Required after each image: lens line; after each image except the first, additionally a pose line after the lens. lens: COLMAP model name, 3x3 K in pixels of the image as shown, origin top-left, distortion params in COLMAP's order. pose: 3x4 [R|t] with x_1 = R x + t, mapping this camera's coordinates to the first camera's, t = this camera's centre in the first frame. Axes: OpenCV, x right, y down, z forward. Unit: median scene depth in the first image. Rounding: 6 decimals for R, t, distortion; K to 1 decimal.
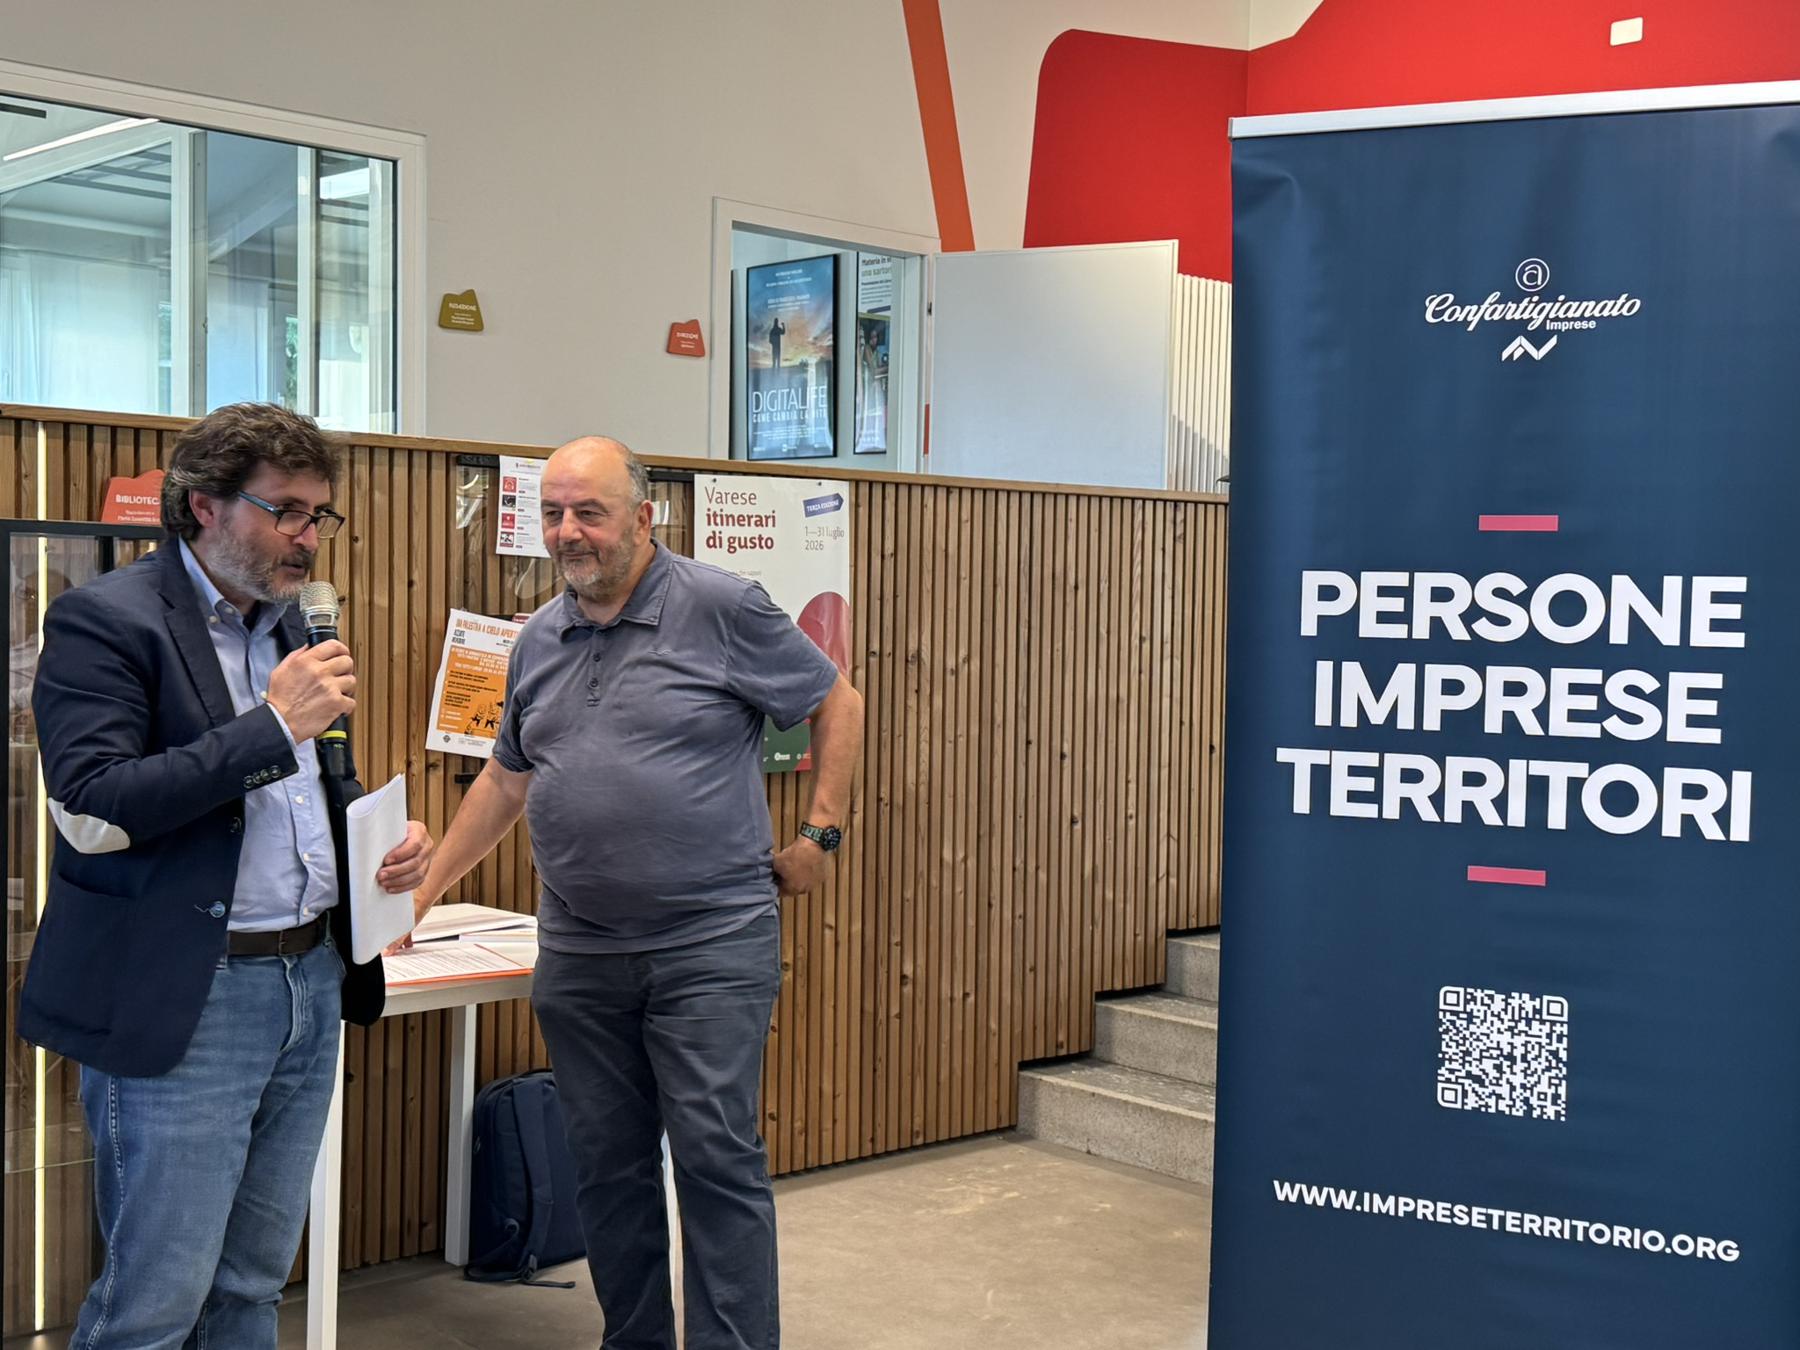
lens RADIAL K [[2283.4, 0, 900.0], [0, 2283.4, 675.0], [0, 0, 1]] dist [0.084246, -0.024297]
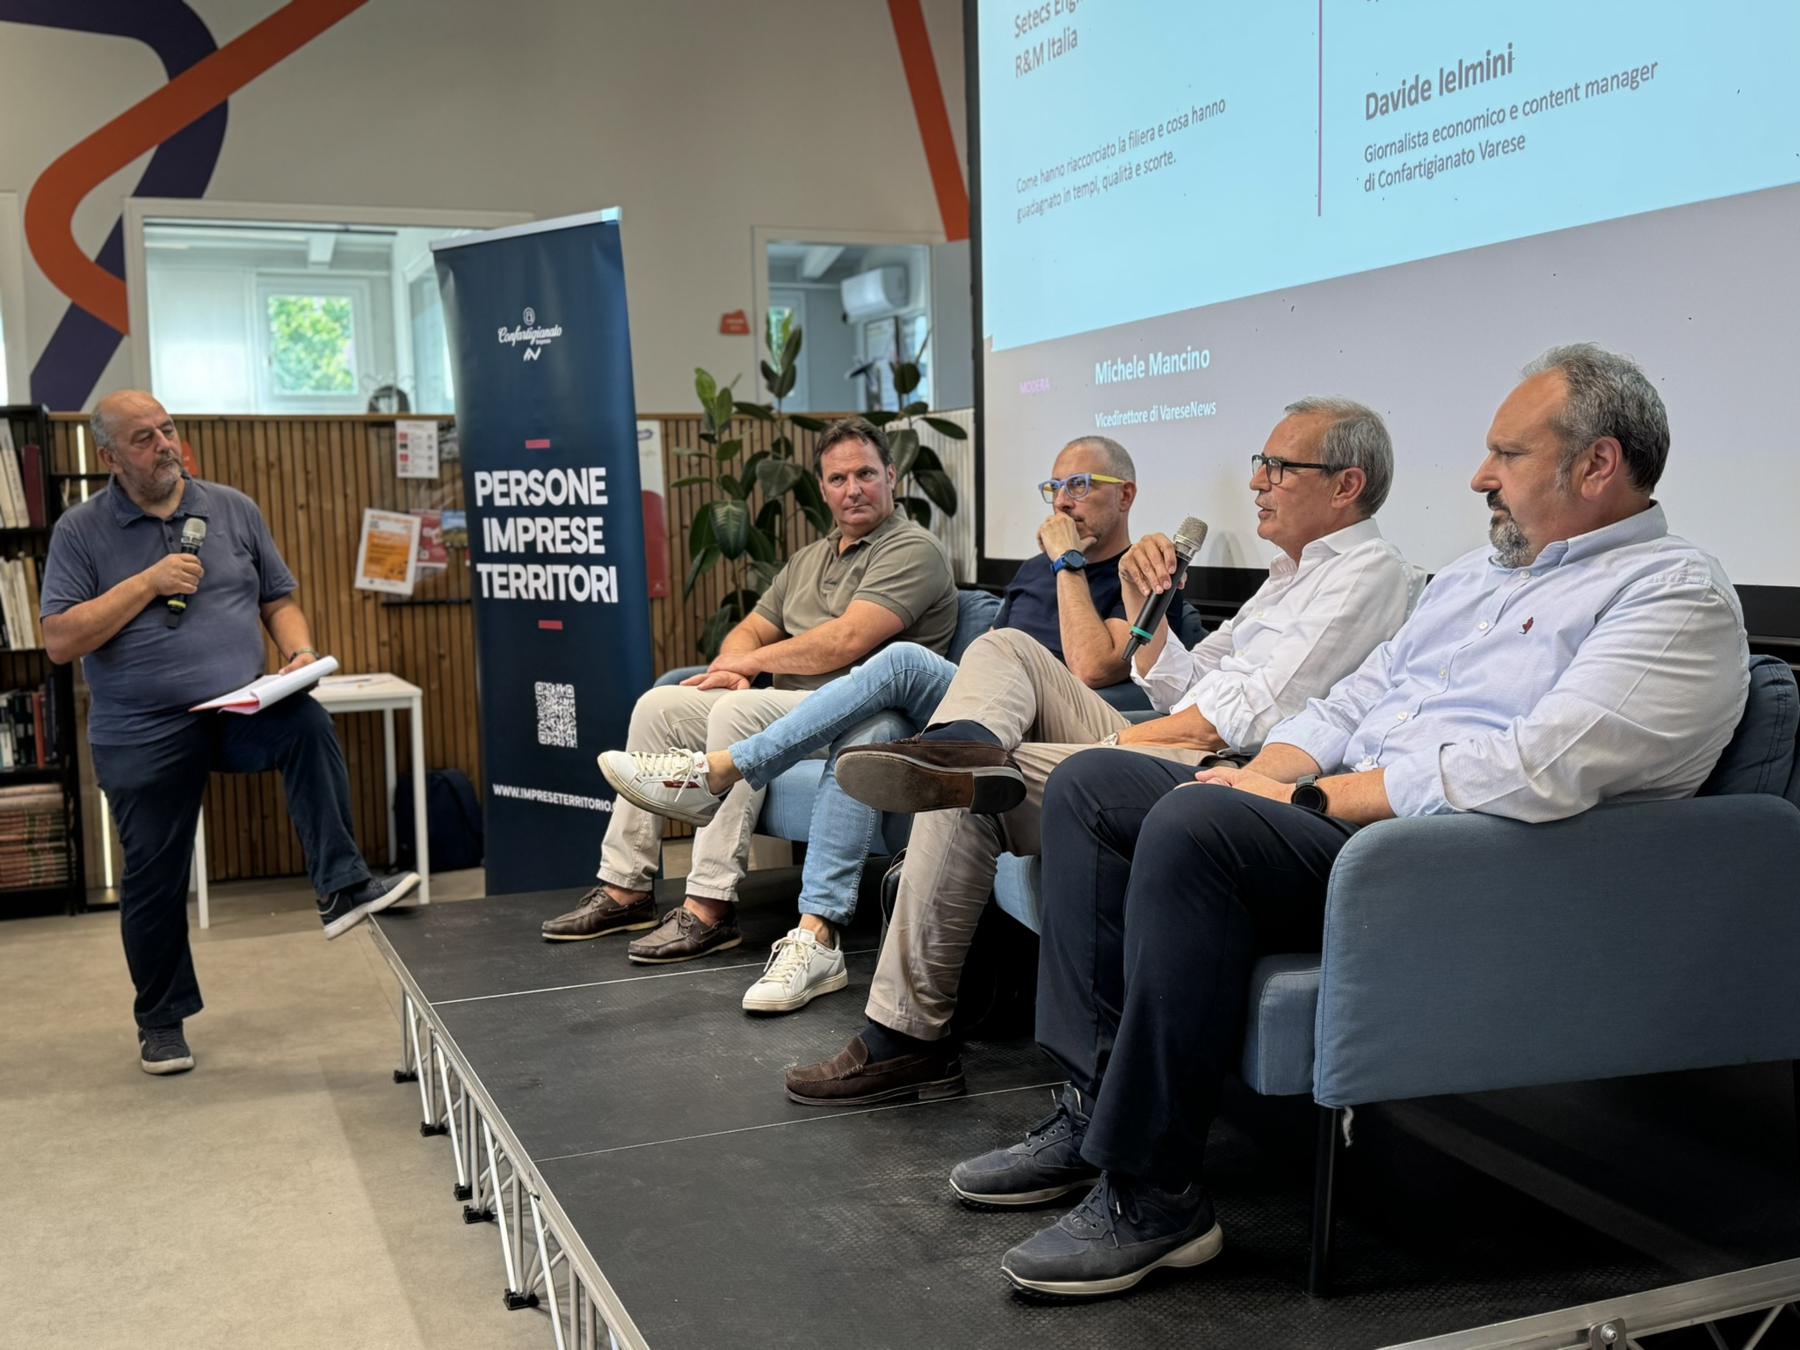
lens RADIAL K [[1941.8, 0, 901.7], [0, 1941.8, 725.7], [0, 0, 1]] dist [0.043017, 0.004823]
pose [[0.940173, -0.001059, -0.340695, 0.717456], [0.029107, 0.996589, 0.077226, 0.034483], [0.339451, -0.082522, 0.936997, -0.299997]]
